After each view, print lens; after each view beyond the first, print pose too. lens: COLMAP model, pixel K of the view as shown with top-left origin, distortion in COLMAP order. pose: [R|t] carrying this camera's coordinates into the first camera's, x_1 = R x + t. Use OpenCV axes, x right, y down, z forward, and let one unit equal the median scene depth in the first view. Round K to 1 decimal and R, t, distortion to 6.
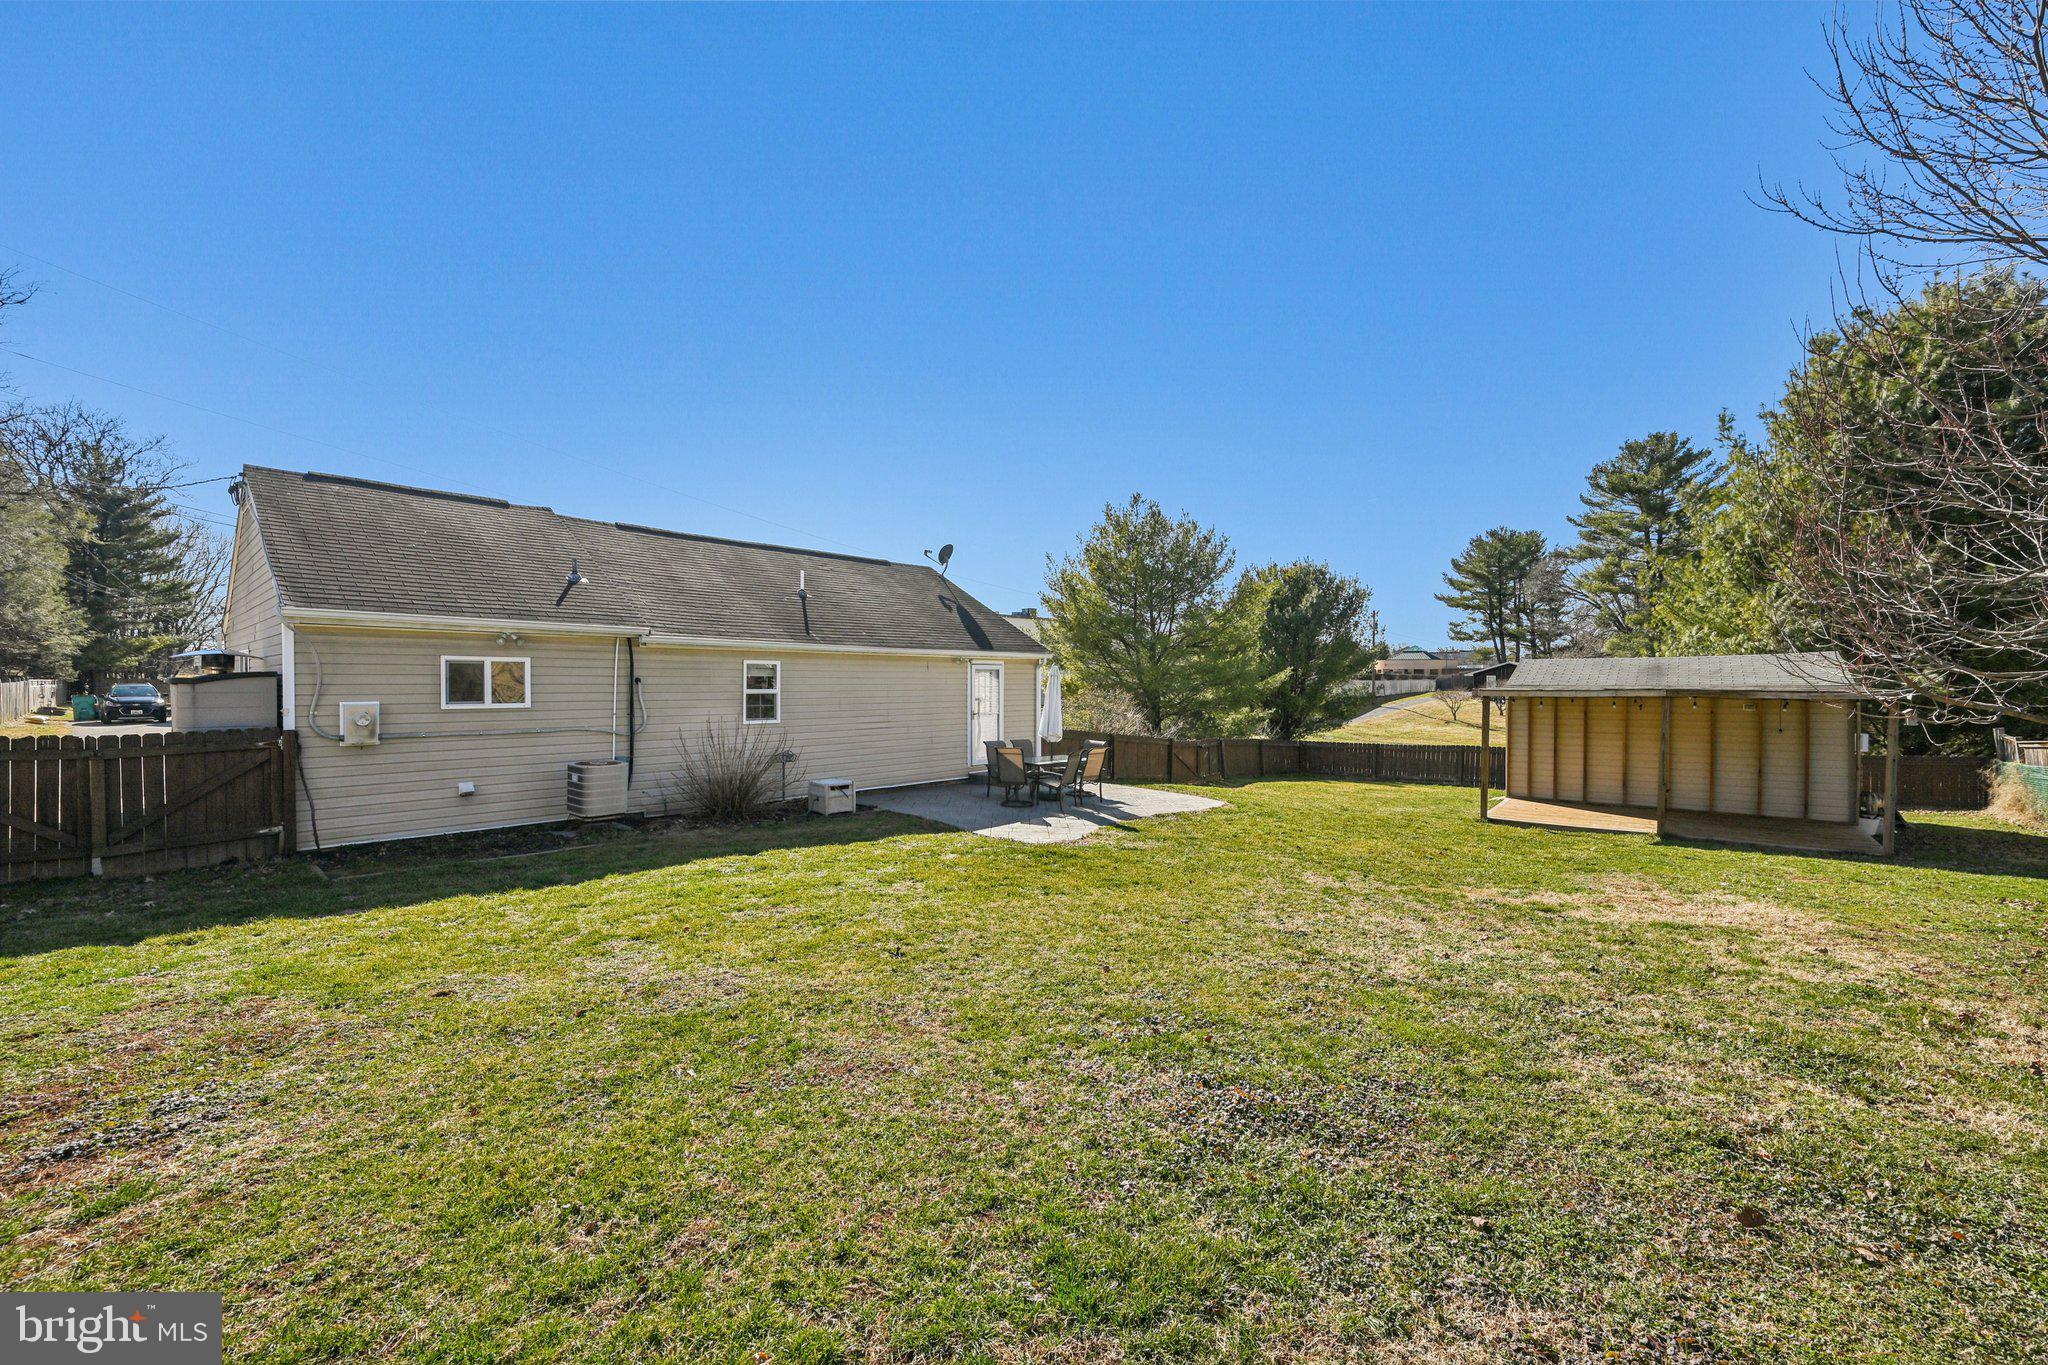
lens RADIAL K [[809.8, 0, 1039.3], [0, 809.8, 682.8], [0, 0, 1]] dist [-0.000643, -0.000079]
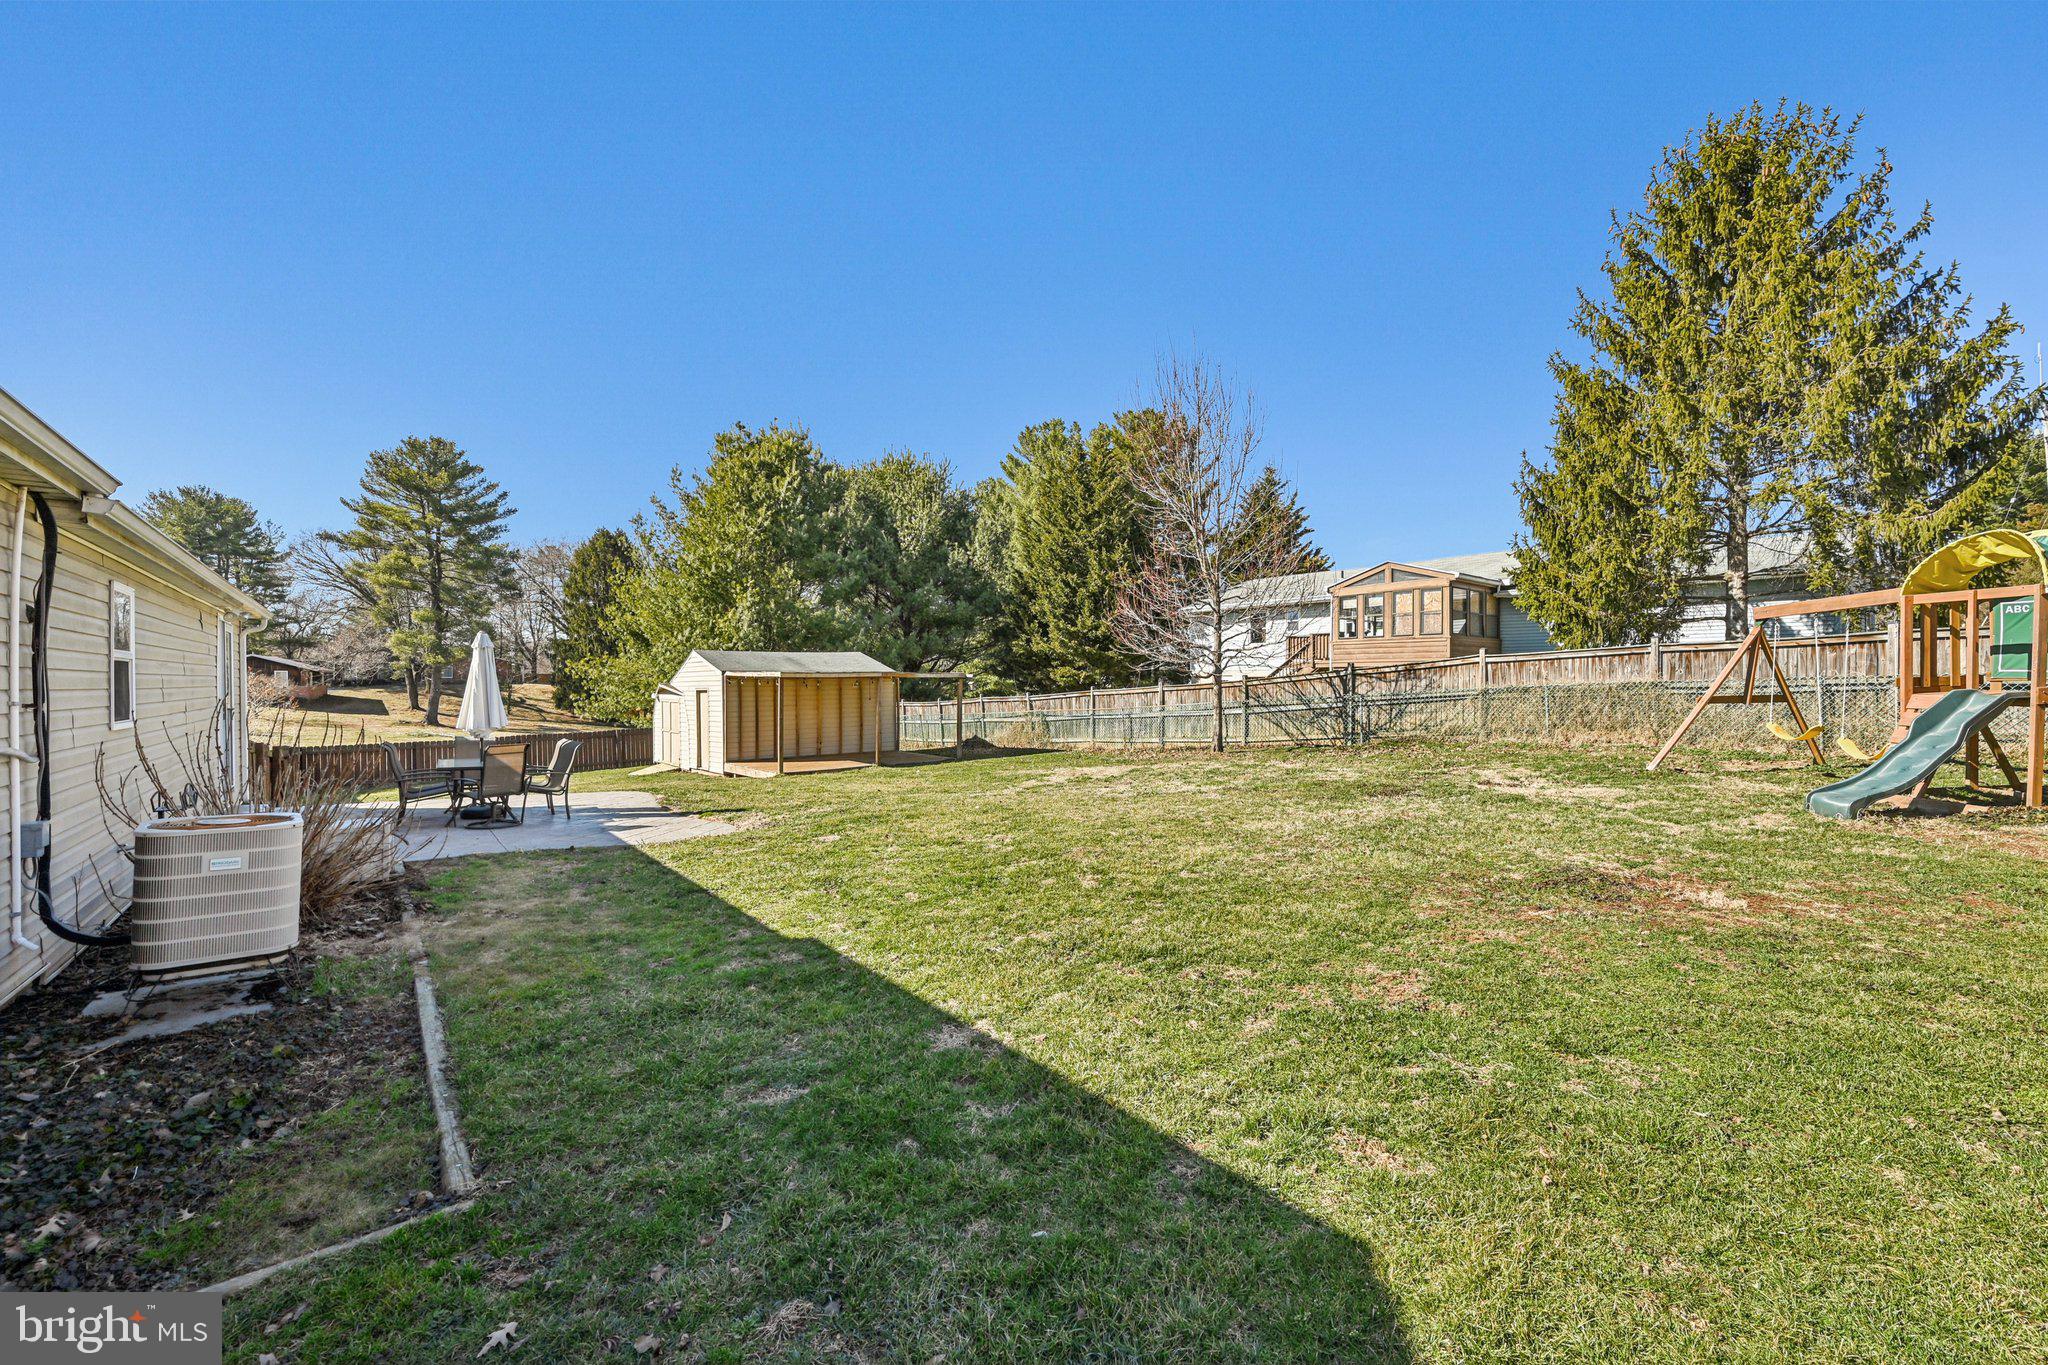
lens RADIAL K [[809.8, 0, 1030.6], [0, 809.8, 680.5], [0, 0, 1]] dist [-0.000643, -0.000079]
pose [[0.161242, 0.001073, 0.986914, -0.672260], [0.003577, 0.999992, -0.001671, 0.027264], [-0.986908, 0.003799, 0.161236, 0.470442]]
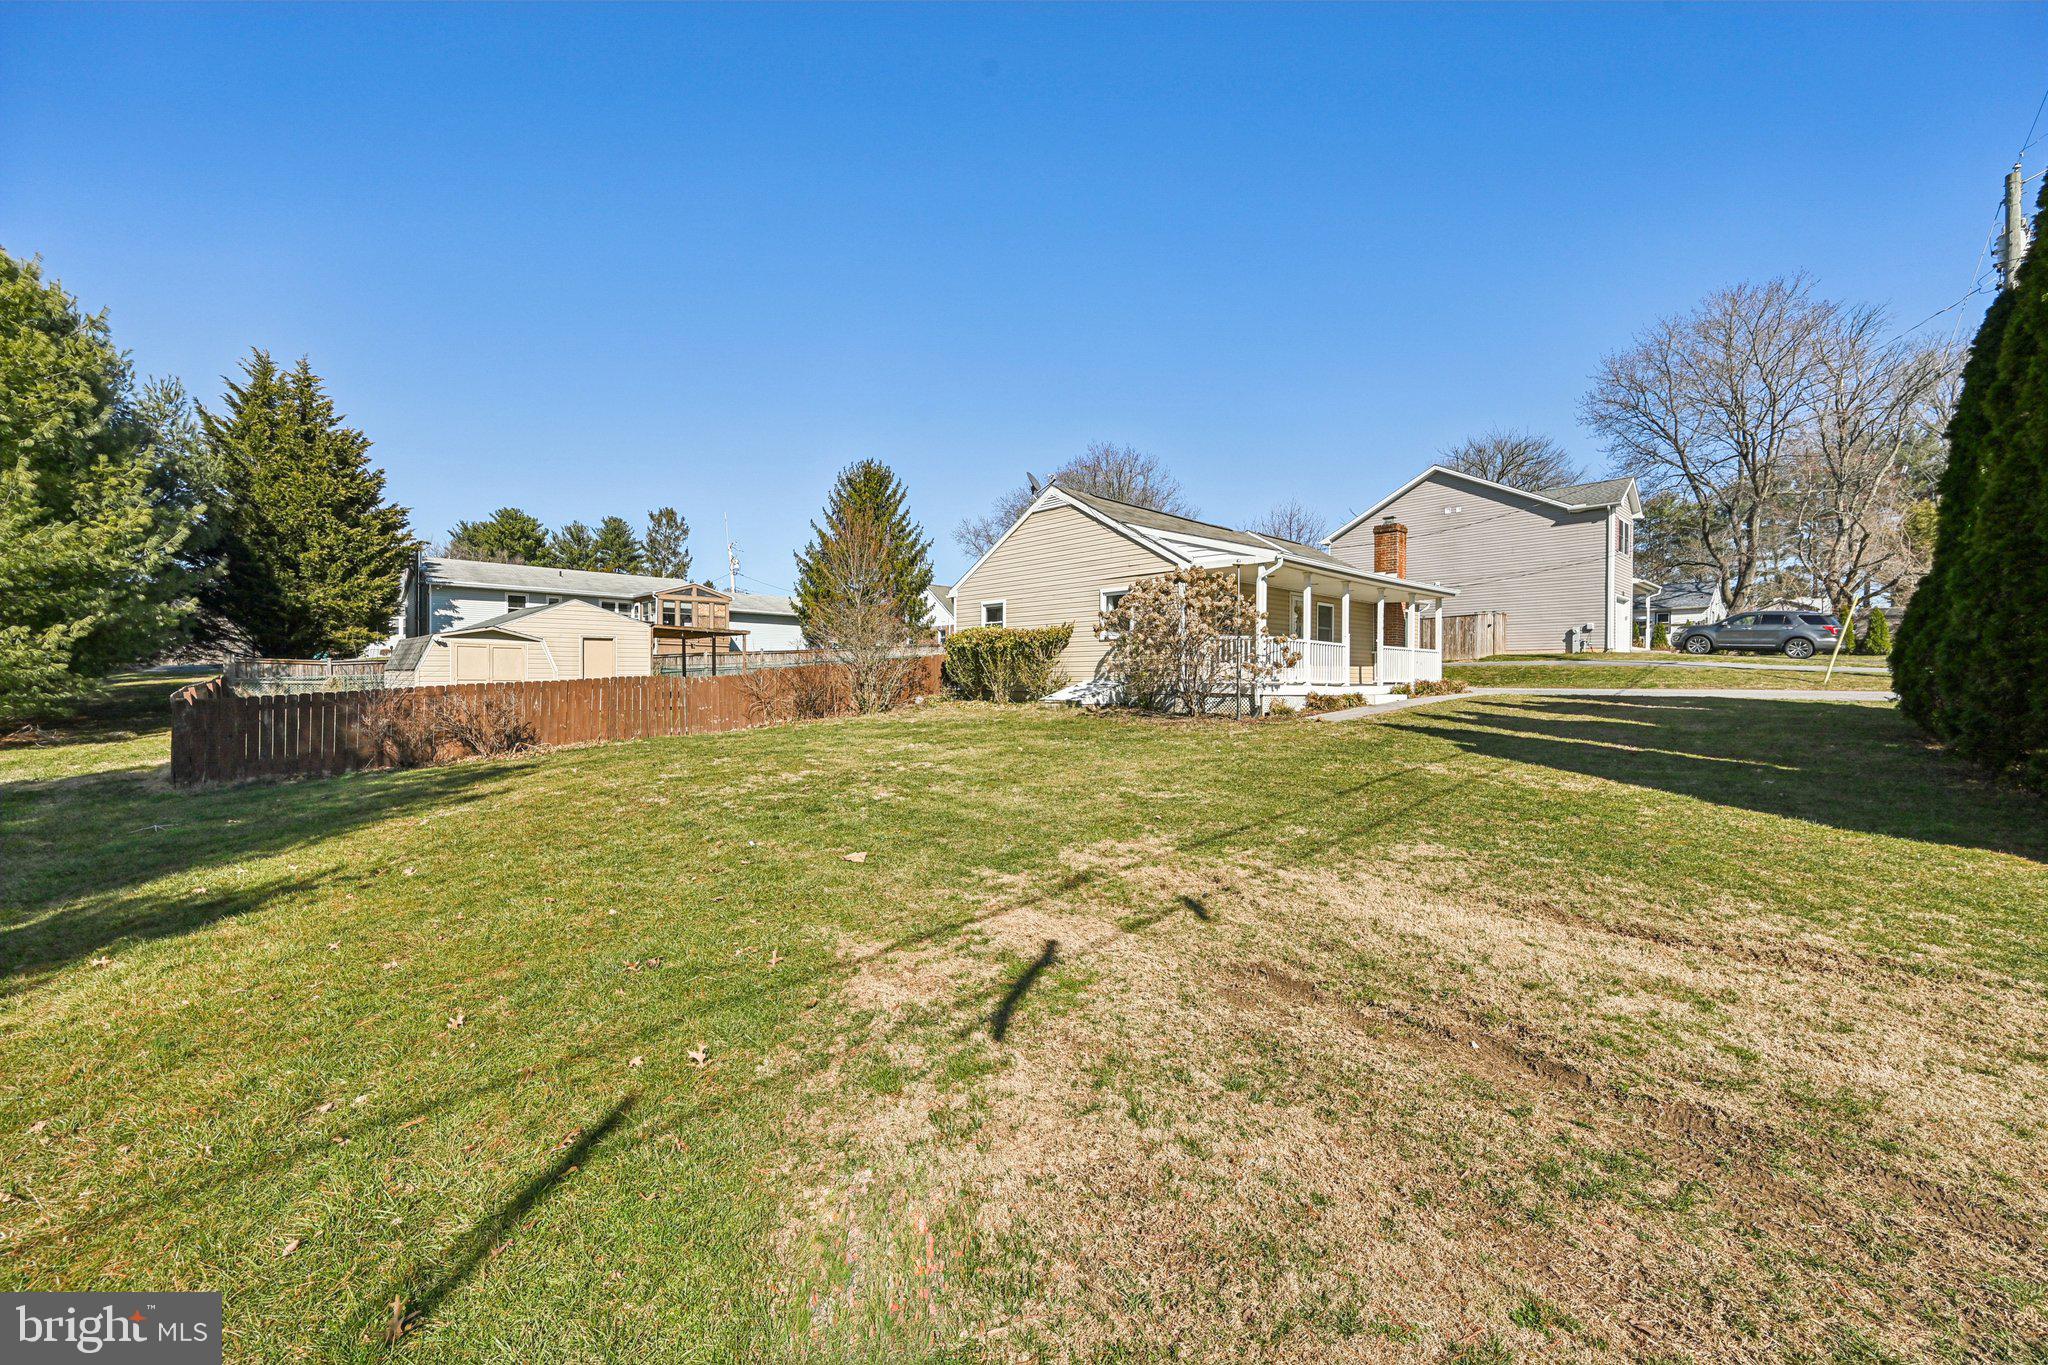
lens RADIAL K [[809.8, 0, 1027.8], [0, 809.8, 683.7], [0, 0, 1]] dist [-0.000643, -0.000079]
pose [[-0.995508, -0.003872, 0.094599, -0.278101], [-0.003734, 0.999992, 0.001641, 0.134615], [-0.094604, 0.001280, -0.995514, 3.009537]]
